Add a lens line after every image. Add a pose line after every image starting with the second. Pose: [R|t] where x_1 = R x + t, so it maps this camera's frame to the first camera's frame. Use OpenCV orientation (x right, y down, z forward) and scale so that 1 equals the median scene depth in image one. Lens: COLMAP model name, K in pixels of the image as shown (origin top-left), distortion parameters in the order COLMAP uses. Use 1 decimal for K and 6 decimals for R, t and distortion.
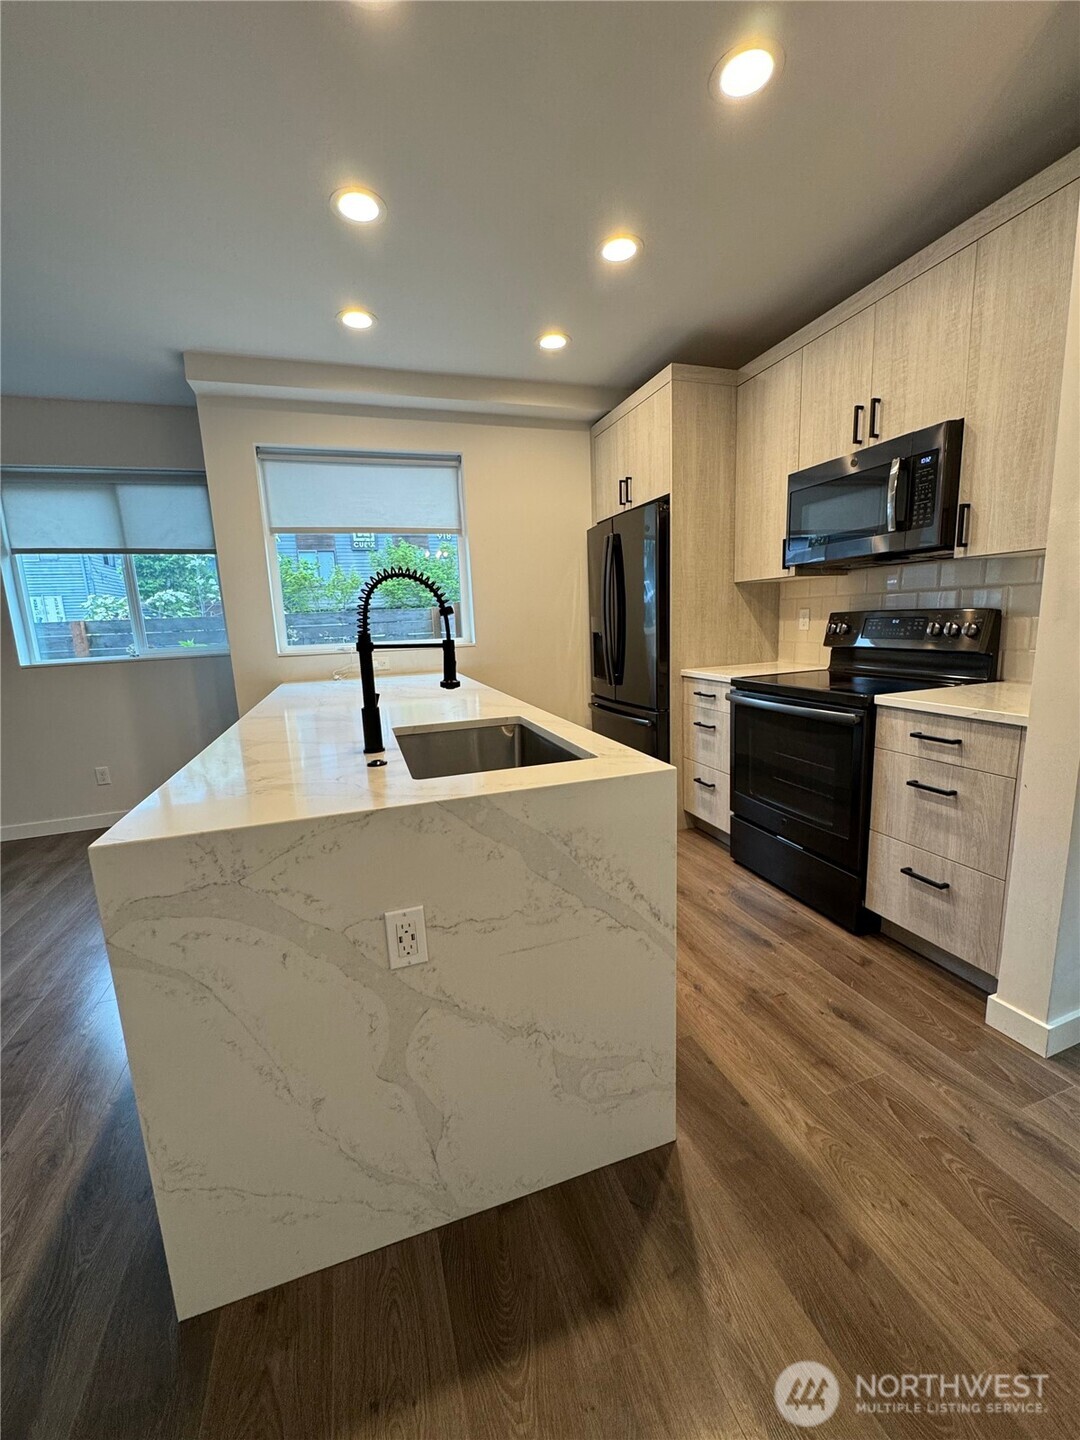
lens RADIAL K [[575.1, 0, 541.2], [0, 575.1, 720.6], [0, 0, 1]] dist [-0.004544, 0.000891]
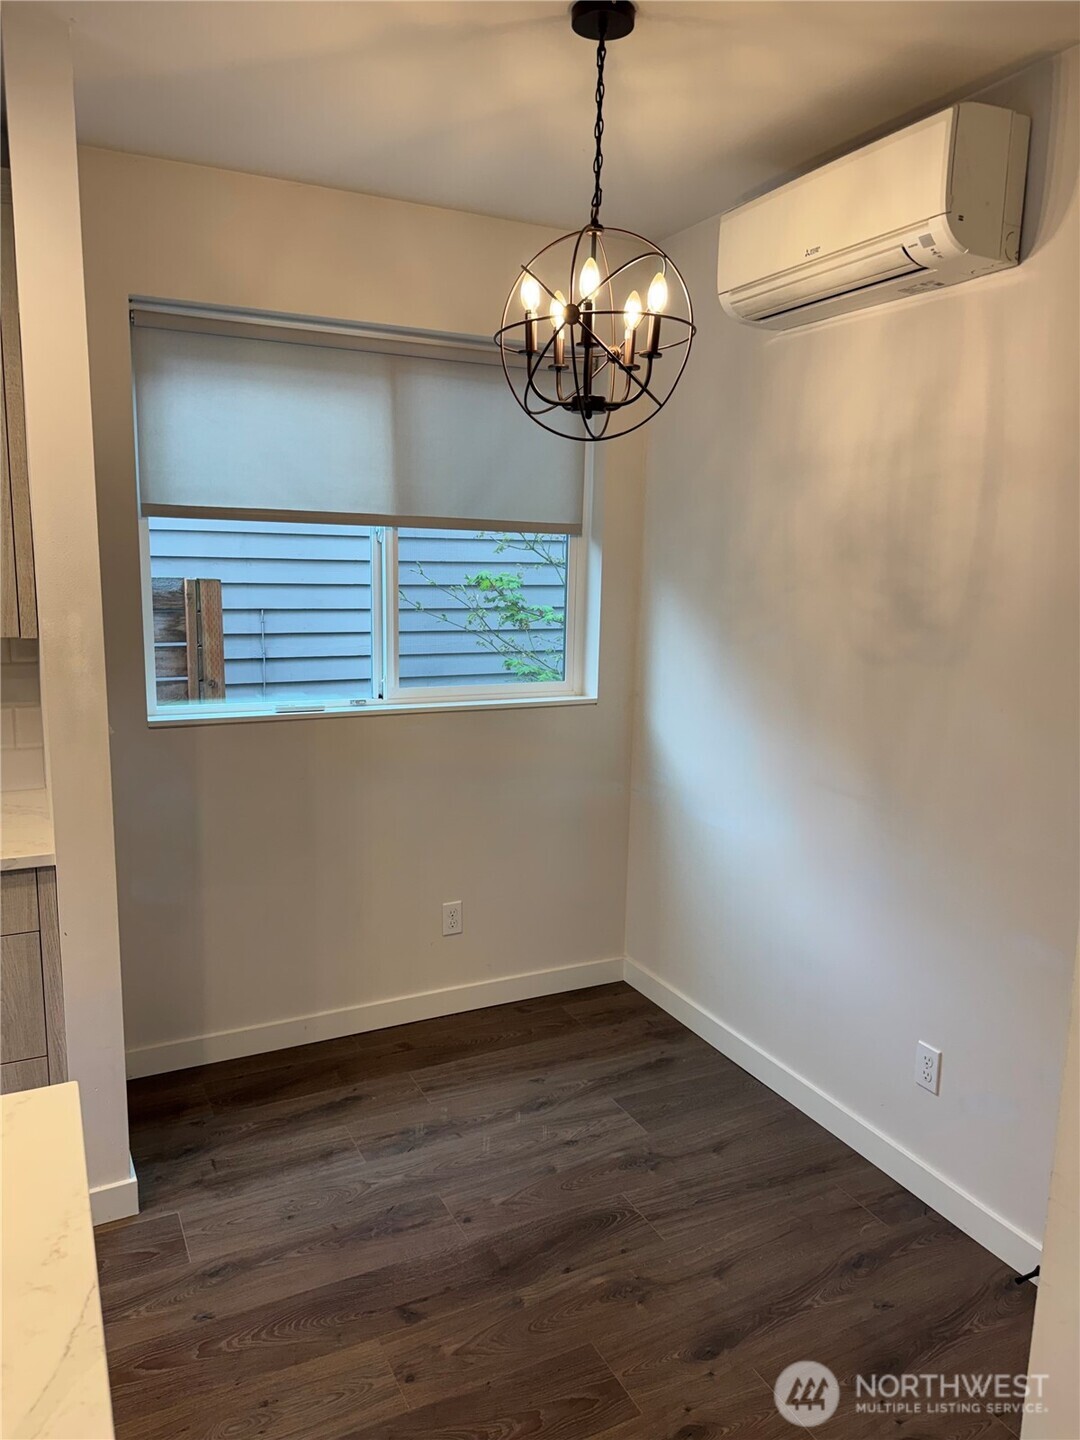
lens RADIAL K [[1015.9, 0, 540.0], [0, 1015.9, 720.0], [0, 0, 1]] dist [0.041381, -0.057074]
pose [[-0.141681, -0.123903, 0.982128, -0.554022], [0.160929, 0.976055, 0.146352, -0.240962], [-0.976744, 0.178788, -0.118349, 0.351616]]
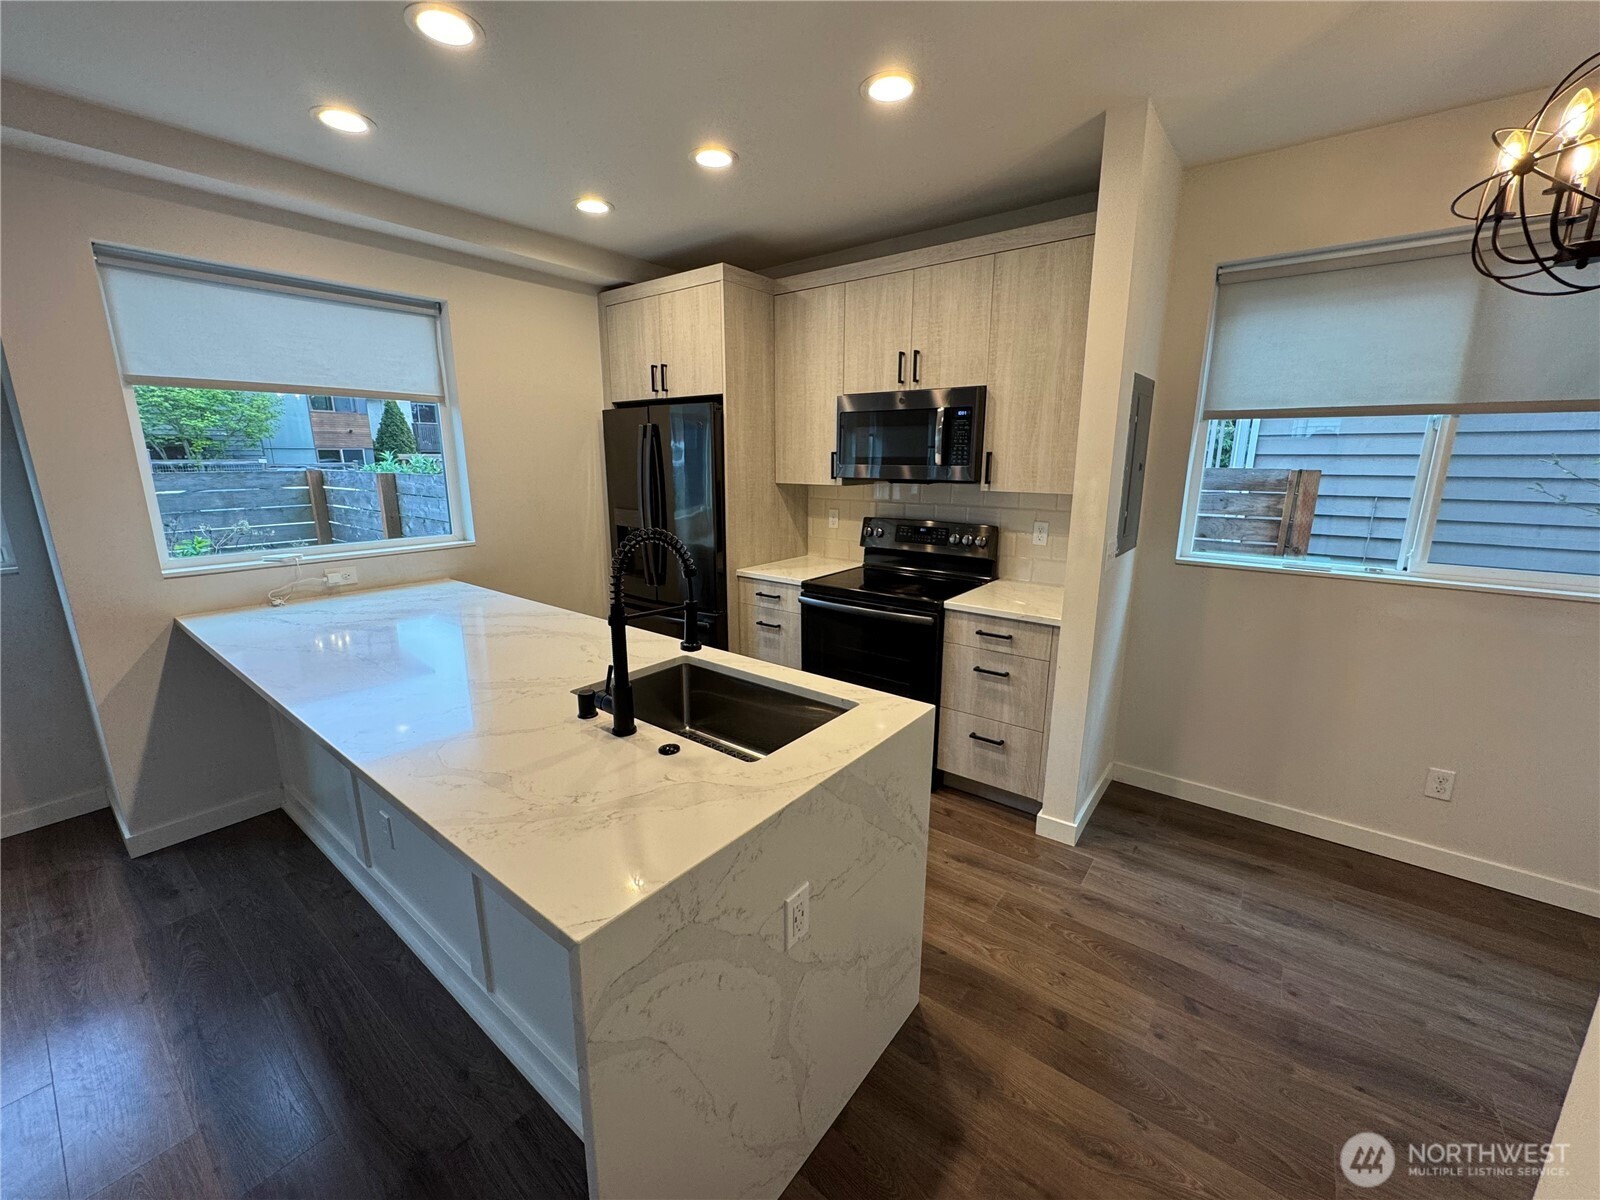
lens RADIAL K [[637.5, 0, 801.0], [0, 637.5, 600.4], [0, 0, 1]] dist [-0.004033, 0.000229]
pose [[0.831491, -0.080727, 0.549642, -0.455499], [0.061198, 0.996674, 0.053805, -0.144448], [-0.552157, -0.011101, 0.833666, 0.016917]]
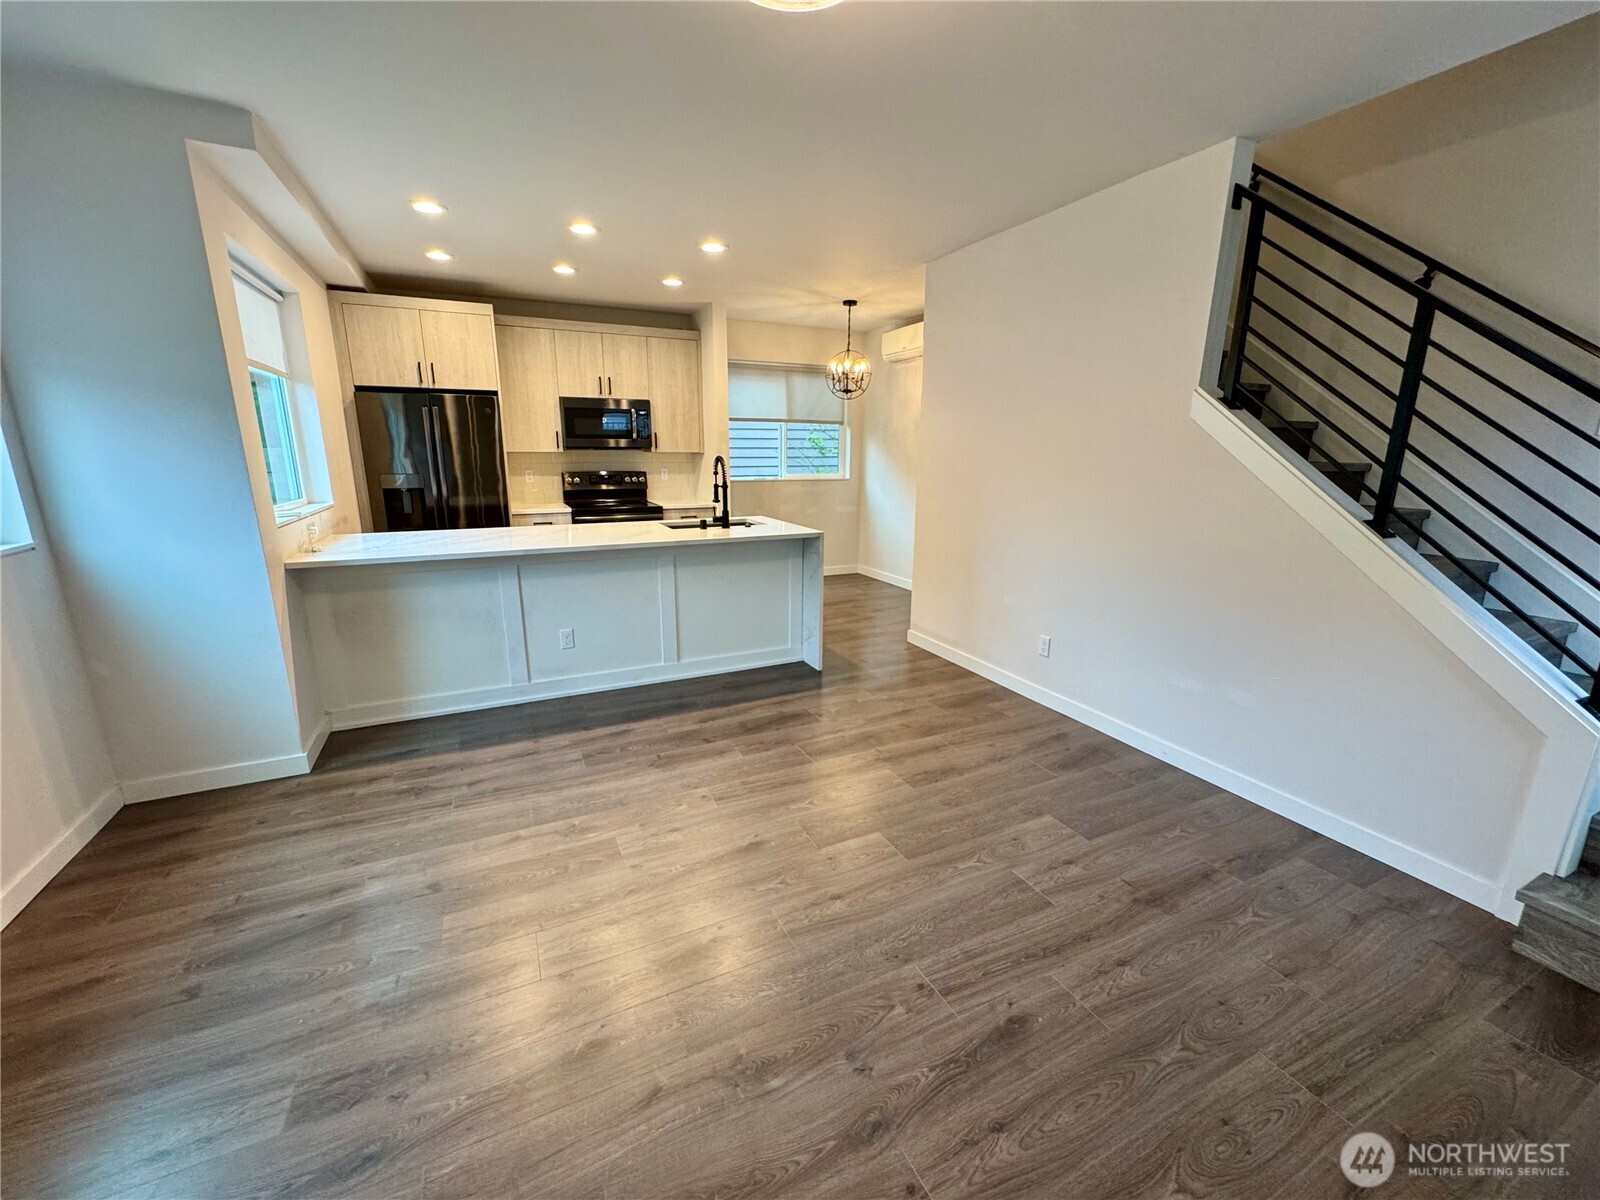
lens RADIAL K [[638.9, 0, 801.3], [0, 638.9, 599.7], [0, 0, 1]] dist [-0.004544, 0.000891]
pose [[-0.128583, -0.192247, 0.972886, -2.430423], [0.174199, 0.961398, 0.213000, -0.144312], [-0.976279, 0.196864, -0.090130, 0.763393]]
